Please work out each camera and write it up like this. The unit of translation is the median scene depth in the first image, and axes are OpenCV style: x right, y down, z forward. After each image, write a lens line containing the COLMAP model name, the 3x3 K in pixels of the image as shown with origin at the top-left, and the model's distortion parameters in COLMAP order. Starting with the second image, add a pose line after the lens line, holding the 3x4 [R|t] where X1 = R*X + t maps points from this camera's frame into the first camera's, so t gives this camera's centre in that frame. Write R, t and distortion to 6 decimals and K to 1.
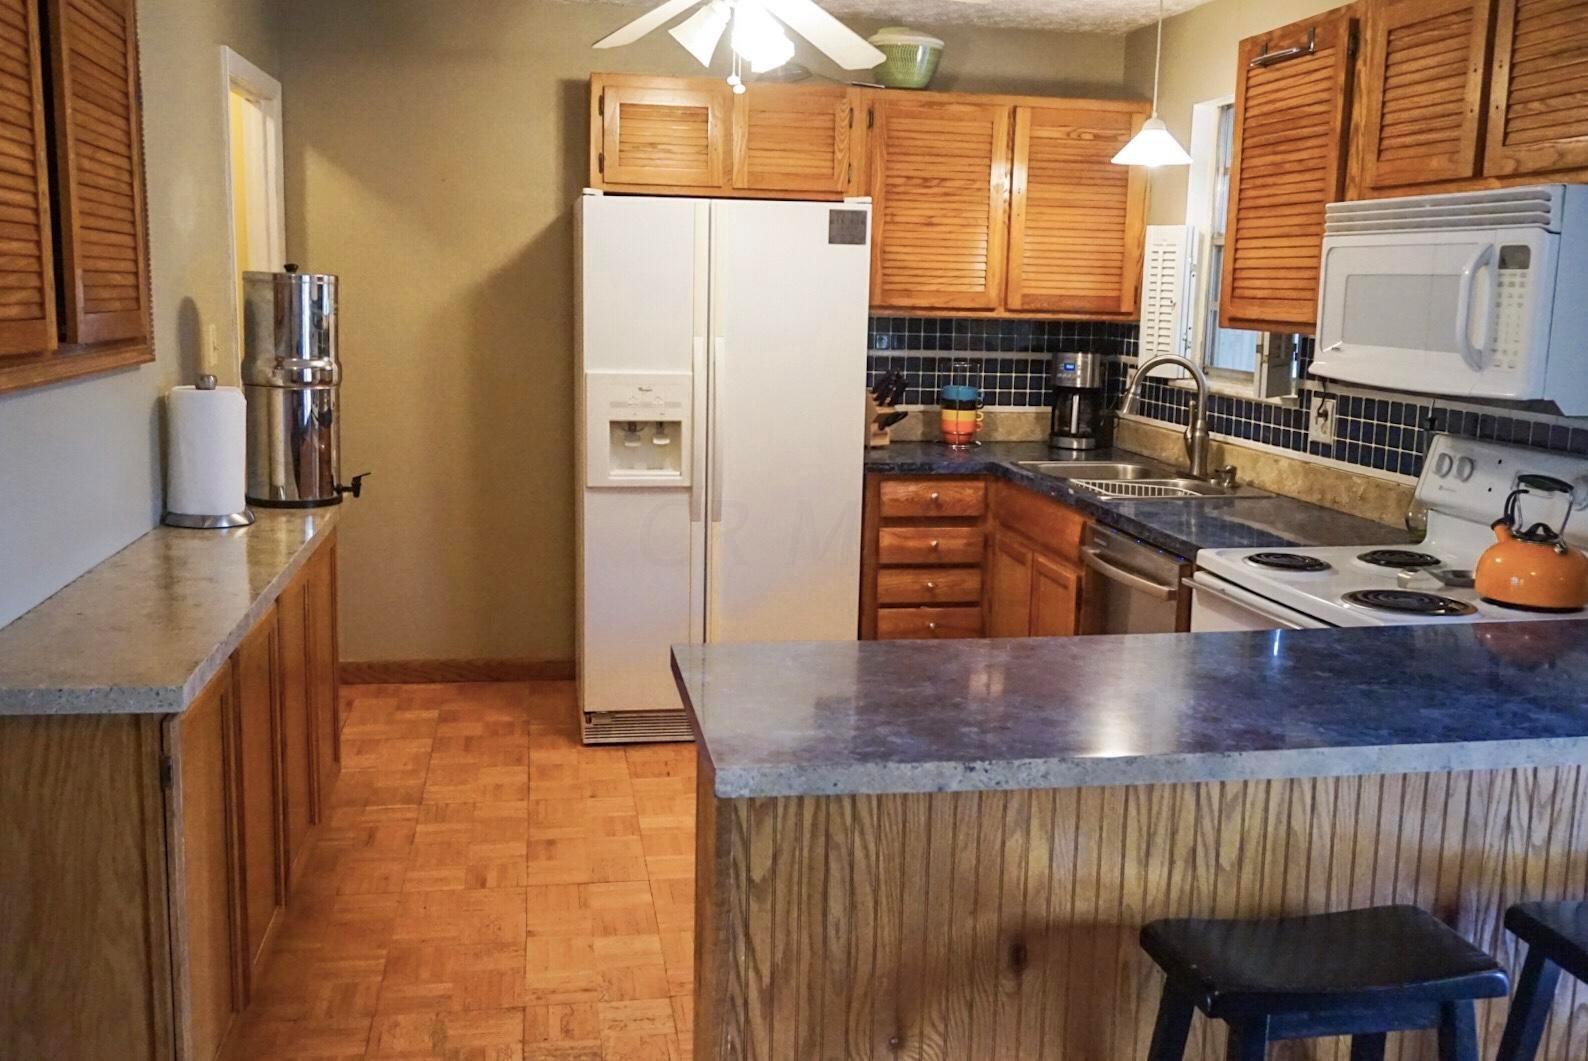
lens RADIAL K [[1523.3, 0, 793.6], [0, 1523.3, 526.6], [0, 0, 1]] dist [-0.009318, 0.000000]
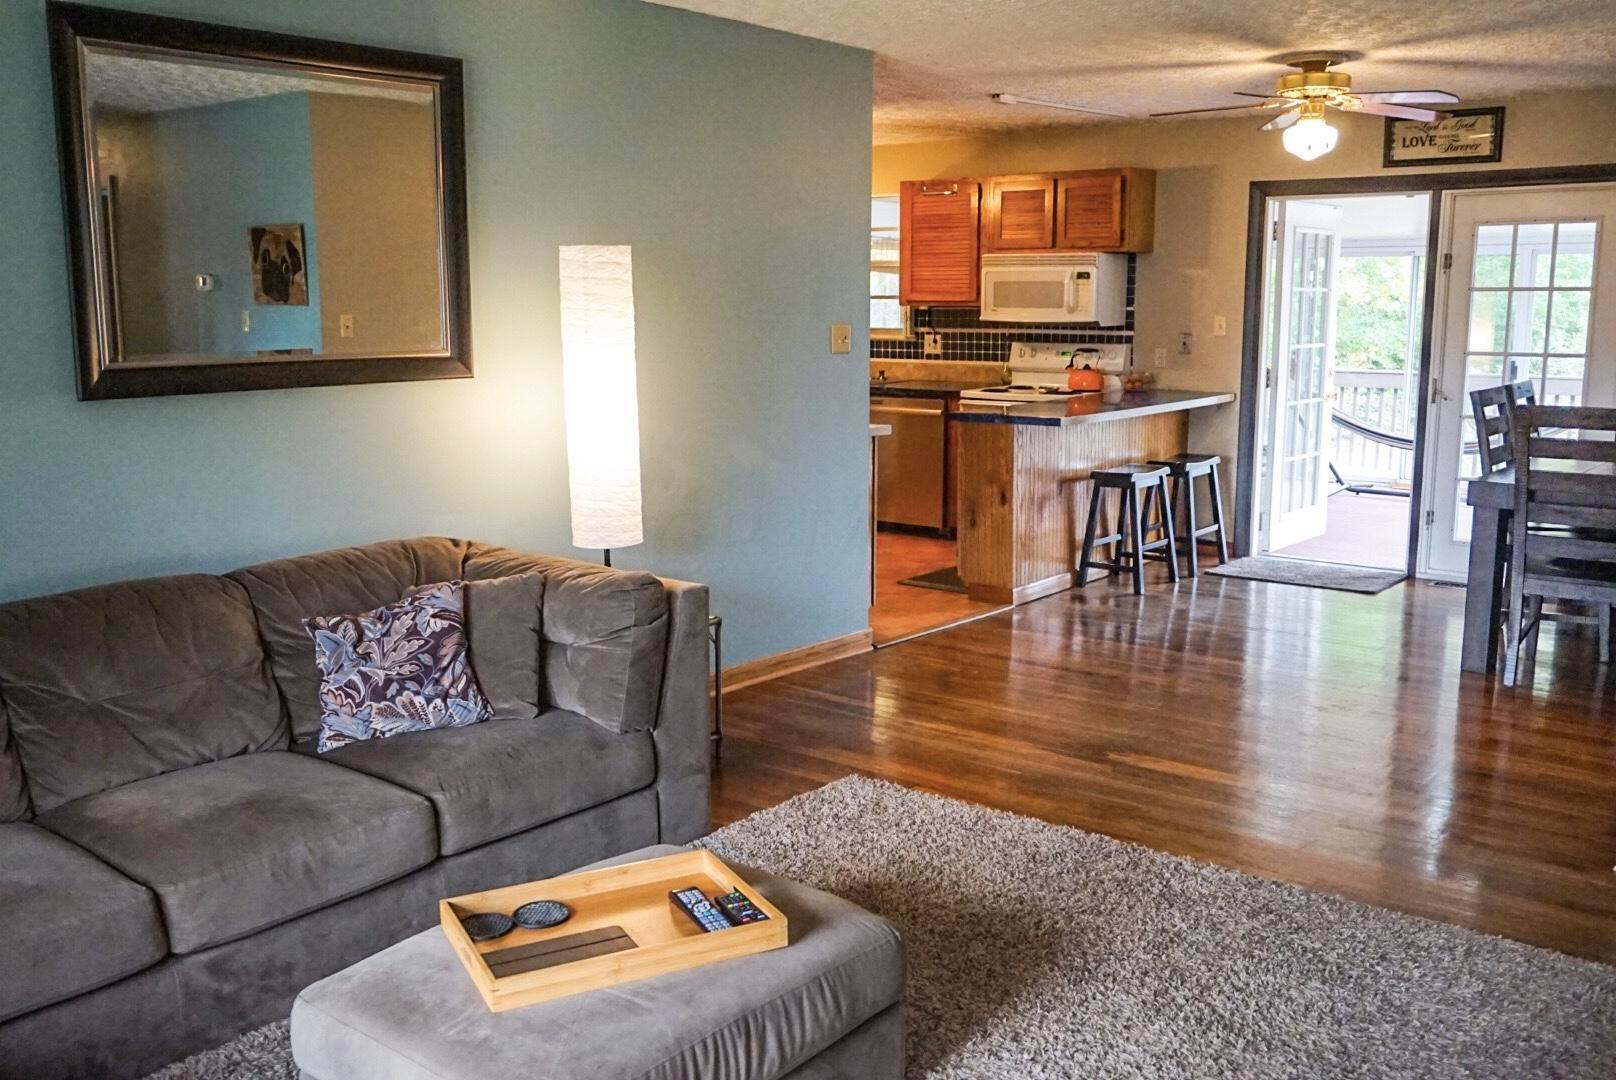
lens RADIAL K [[1457.7, 0, 806.8], [0, 1457.7, 539.6], [0, 0, 1]] dist [0.001526, 0.001941]
pose [[0.766703, -0.131380, 0.628415, -1.359107], [0.121925, 0.990820, 0.058392, 0.079384], [-0.630318, 0.031850, 0.775683, -0.656180]]
